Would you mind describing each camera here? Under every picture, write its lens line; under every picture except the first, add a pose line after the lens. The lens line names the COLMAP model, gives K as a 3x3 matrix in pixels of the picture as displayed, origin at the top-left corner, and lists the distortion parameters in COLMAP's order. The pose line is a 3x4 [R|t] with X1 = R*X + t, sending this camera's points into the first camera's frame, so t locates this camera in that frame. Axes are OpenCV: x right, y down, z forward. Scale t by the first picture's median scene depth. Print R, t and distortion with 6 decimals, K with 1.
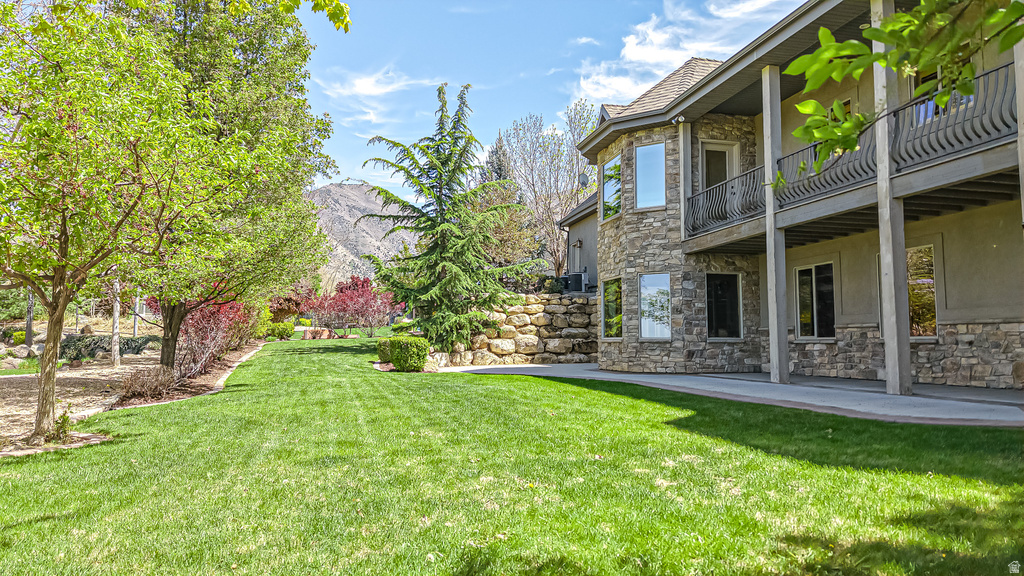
lens RADIAL K [[686.6, 0, 512.4], [0, 686.6, 286.5], [0, 0, 1]] dist [0.038678, -0.043383]
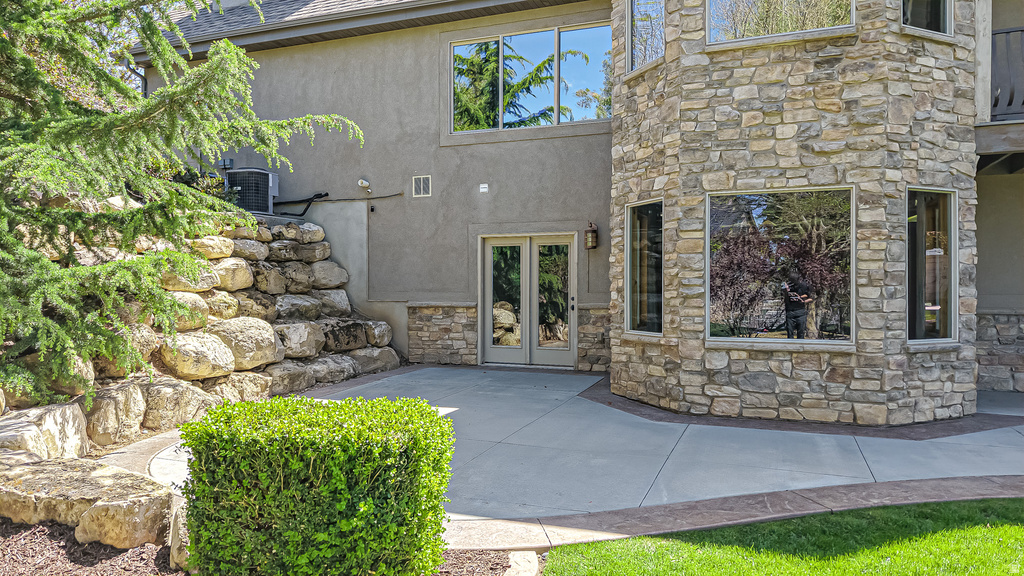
lens RADIAL K [[686.6, 0, 507.0], [0, 686.6, 272.3], [0, 0, 1]] dist [0.038678, -0.043383]
pose [[0.573572, 0.013717, 0.819040, -0.302520], [-0.064528, 0.997509, 0.028483, 0.038259], [-0.816610, -0.069188, 0.573029, 0.985855]]
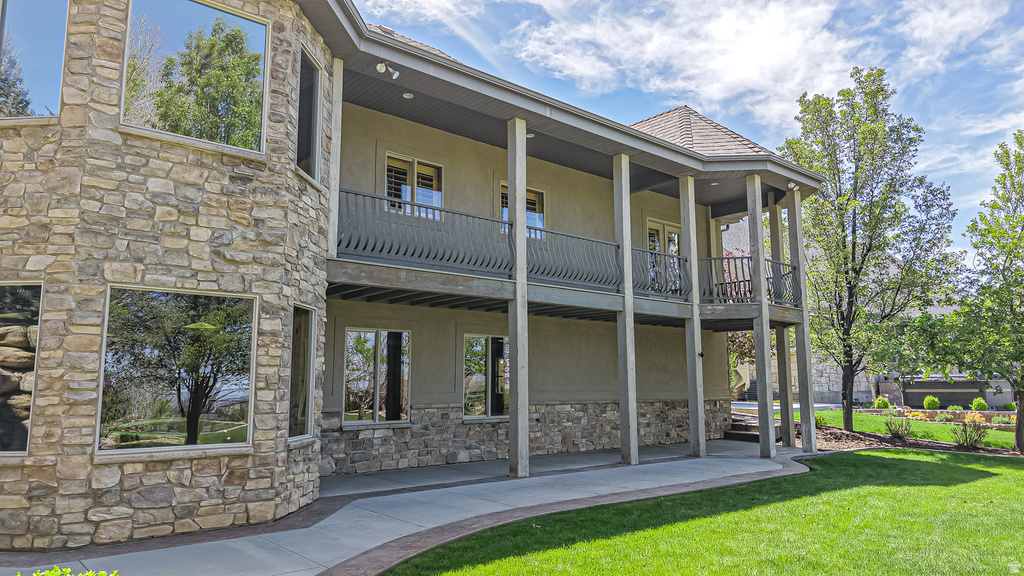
lens RADIAL K [[686.6, 0, 510.3], [0, 686.6, 273.8], [0, 0, 1]] dist [0.038678, -0.043383]
pose [[-0.449800, 0.144973, 0.881285, -0.318170], [-0.069649, 0.978040, -0.196437, 0.047906], [-0.890409, -0.149738, -0.429825, 1.109025]]
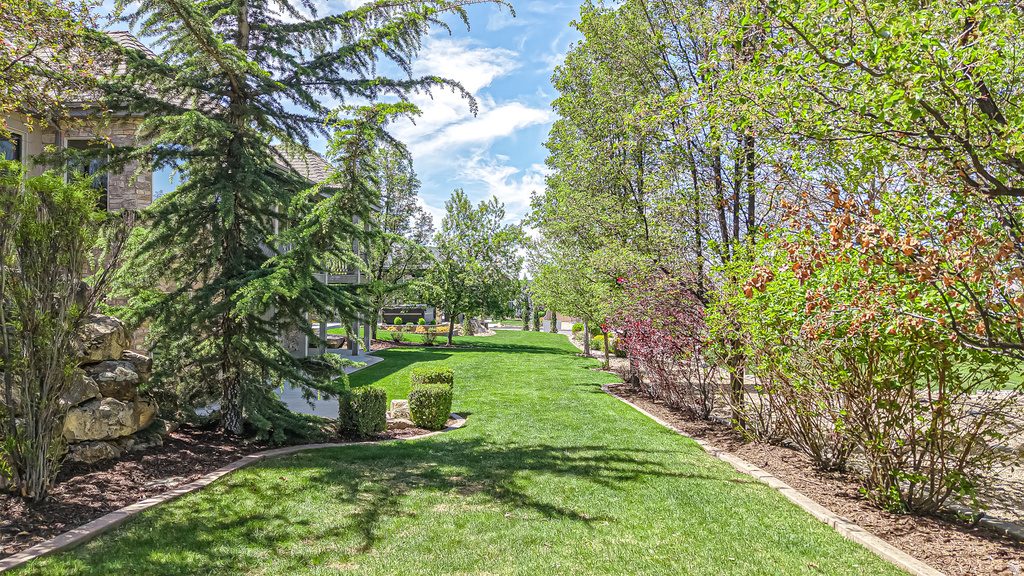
lens RADIAL K [[686.6, 0, 515.4], [0, 686.6, 295.0], [0, 0, 1]] dist [0.038678, -0.043383]
pose [[-0.958168, -0.009147, 0.286059, -0.488711], [-0.031706, 0.996729, -0.074332, 0.047754], [-0.284444, -0.080292, -0.955324, 1.742925]]
